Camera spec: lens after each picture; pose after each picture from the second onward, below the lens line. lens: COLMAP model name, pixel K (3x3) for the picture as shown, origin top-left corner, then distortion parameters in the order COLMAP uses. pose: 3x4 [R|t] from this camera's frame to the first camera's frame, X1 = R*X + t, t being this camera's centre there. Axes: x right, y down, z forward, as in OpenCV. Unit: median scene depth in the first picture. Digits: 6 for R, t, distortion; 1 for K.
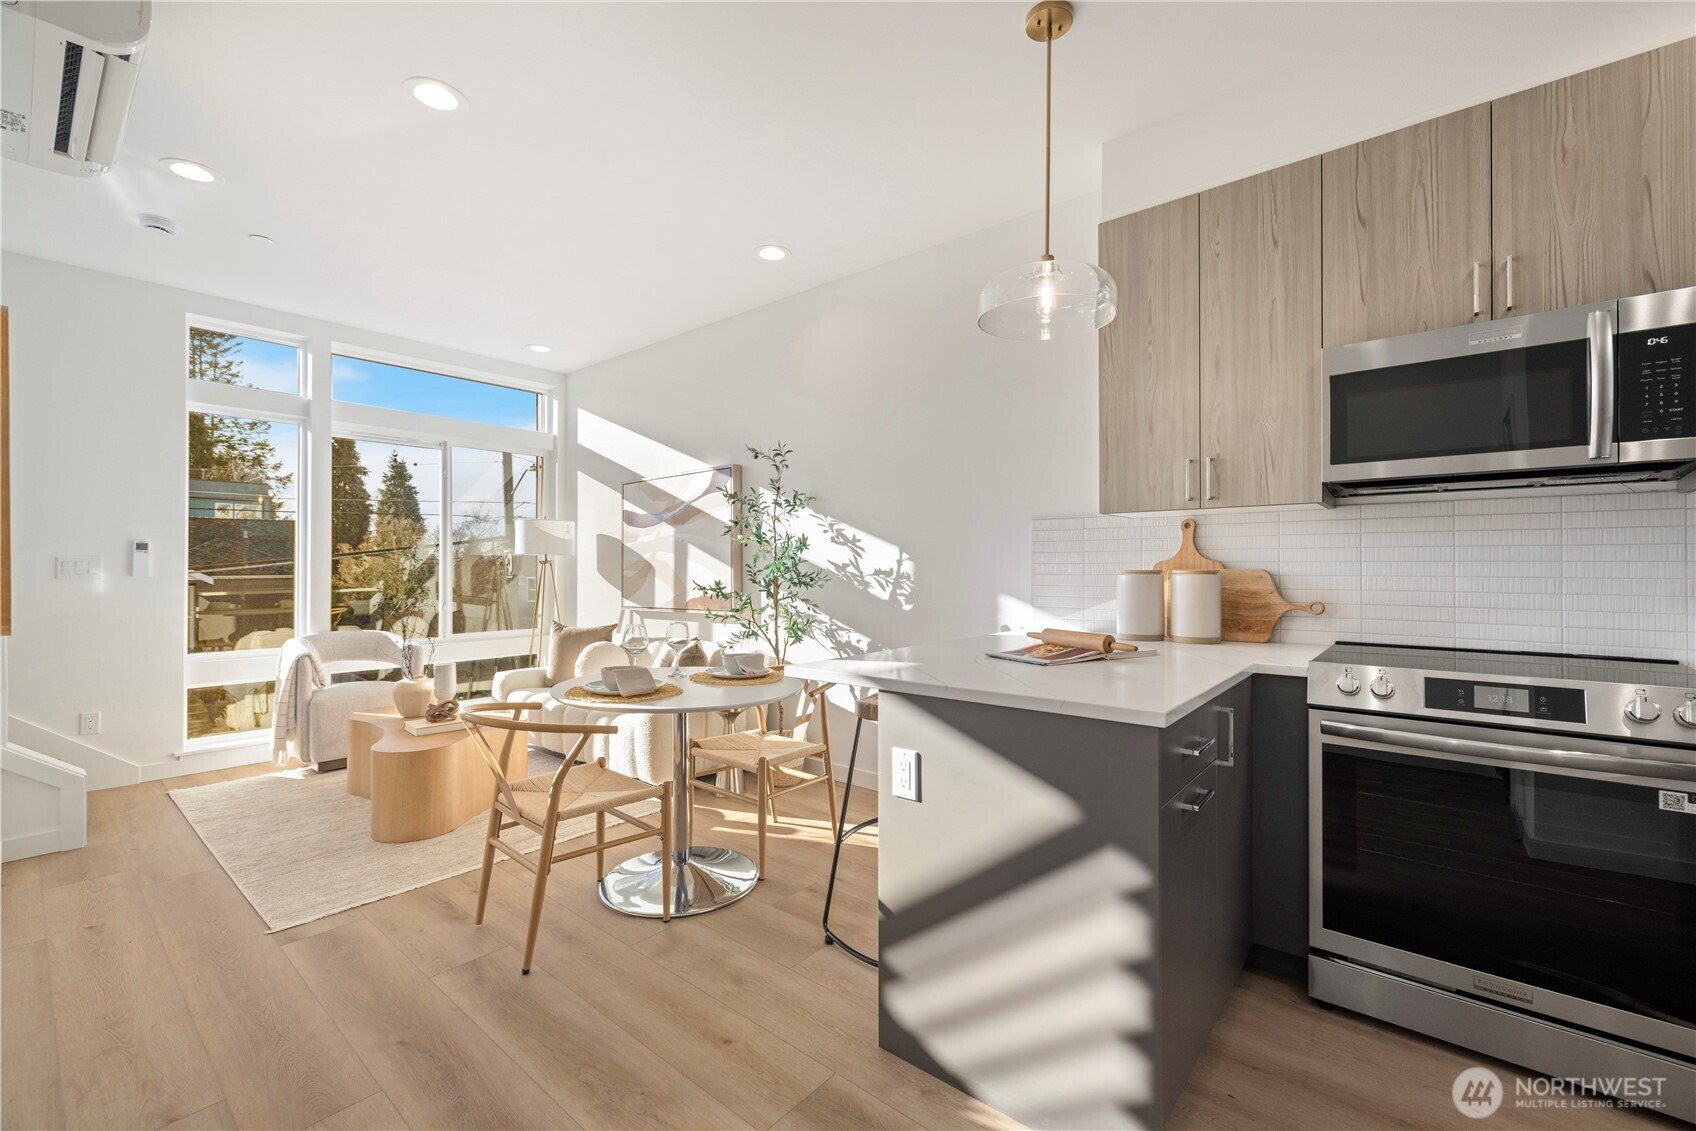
lens RADIAL K [[704.3, 0, 848.0], [0, 704.3, 565.5], [0, 0, 1]] dist [0.009055, -0.000236]
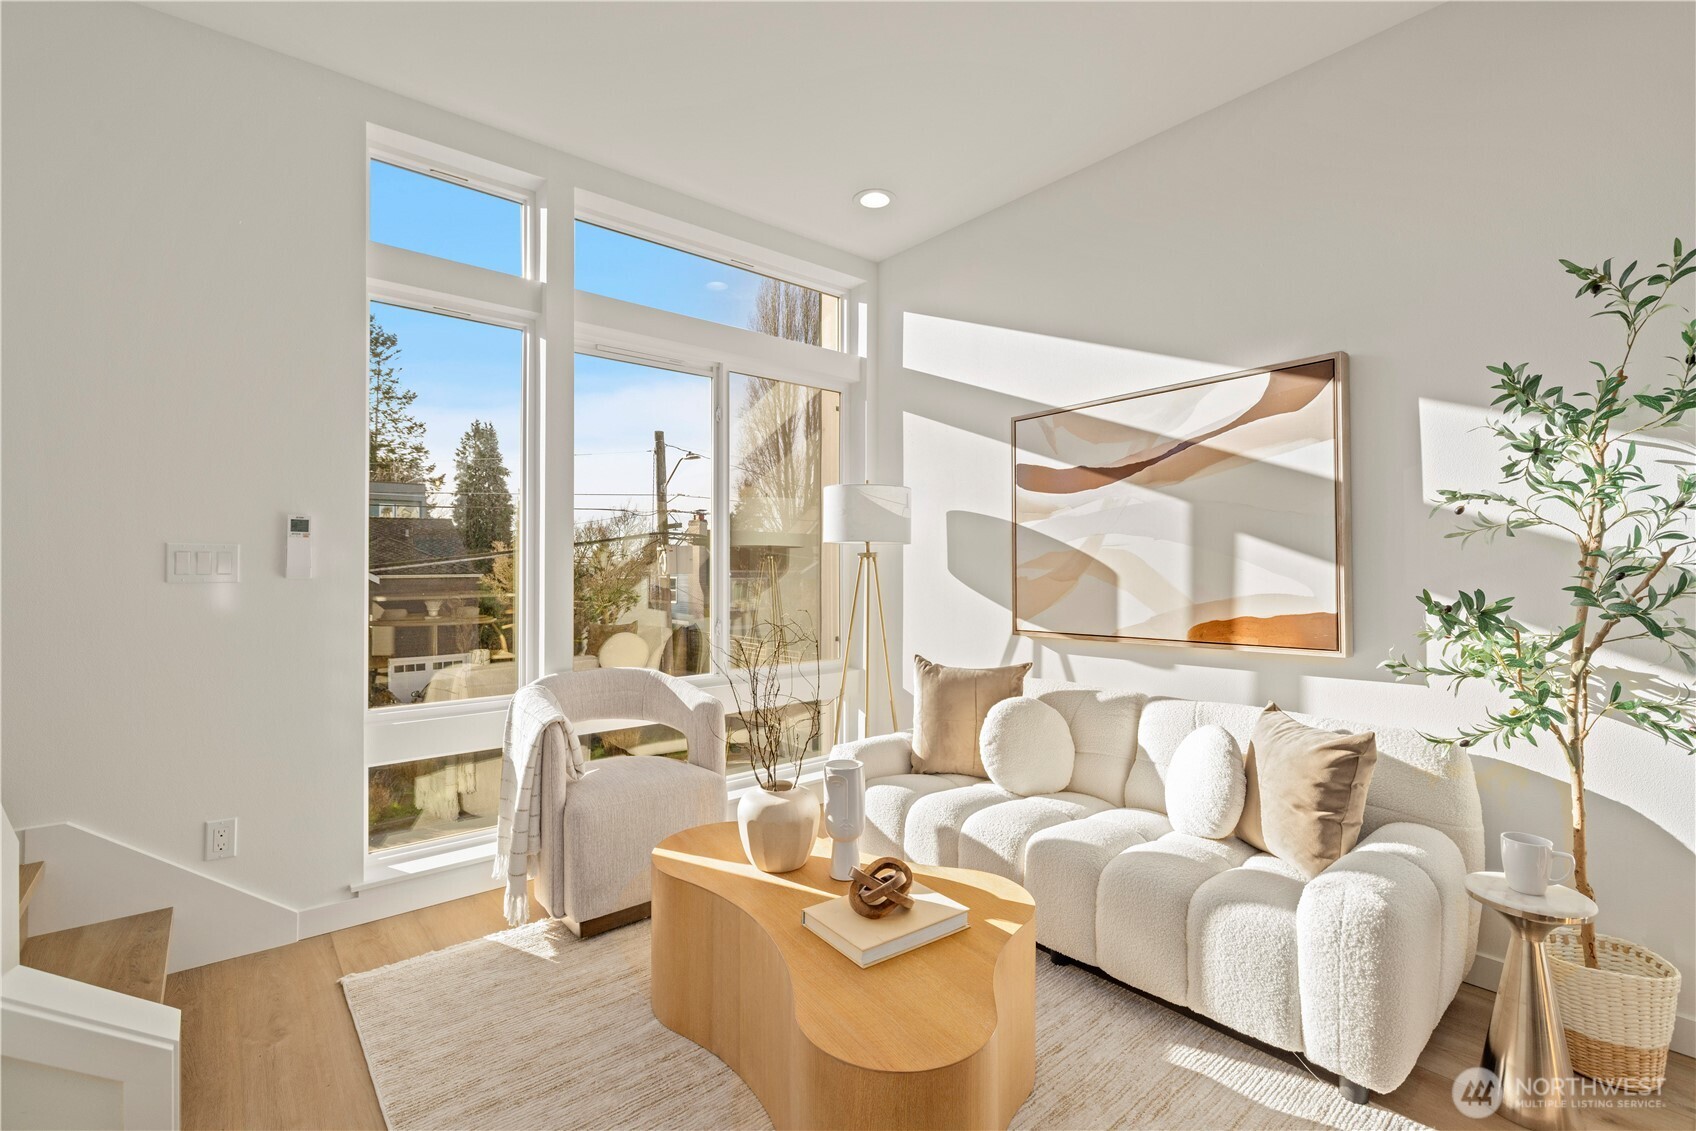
lens RADIAL K [[741.5, 0, 848.0], [0, 741.5, 565.5], [0, 0, 1]] dist [-0.000907, 0.000454]
pose [[0.986817, -0.000840, -0.161840, -0.359824], [0.001038, 0.999999, 0.001139, 0.003723], [0.161838, -0.001292, 0.986816, 0.375531]]
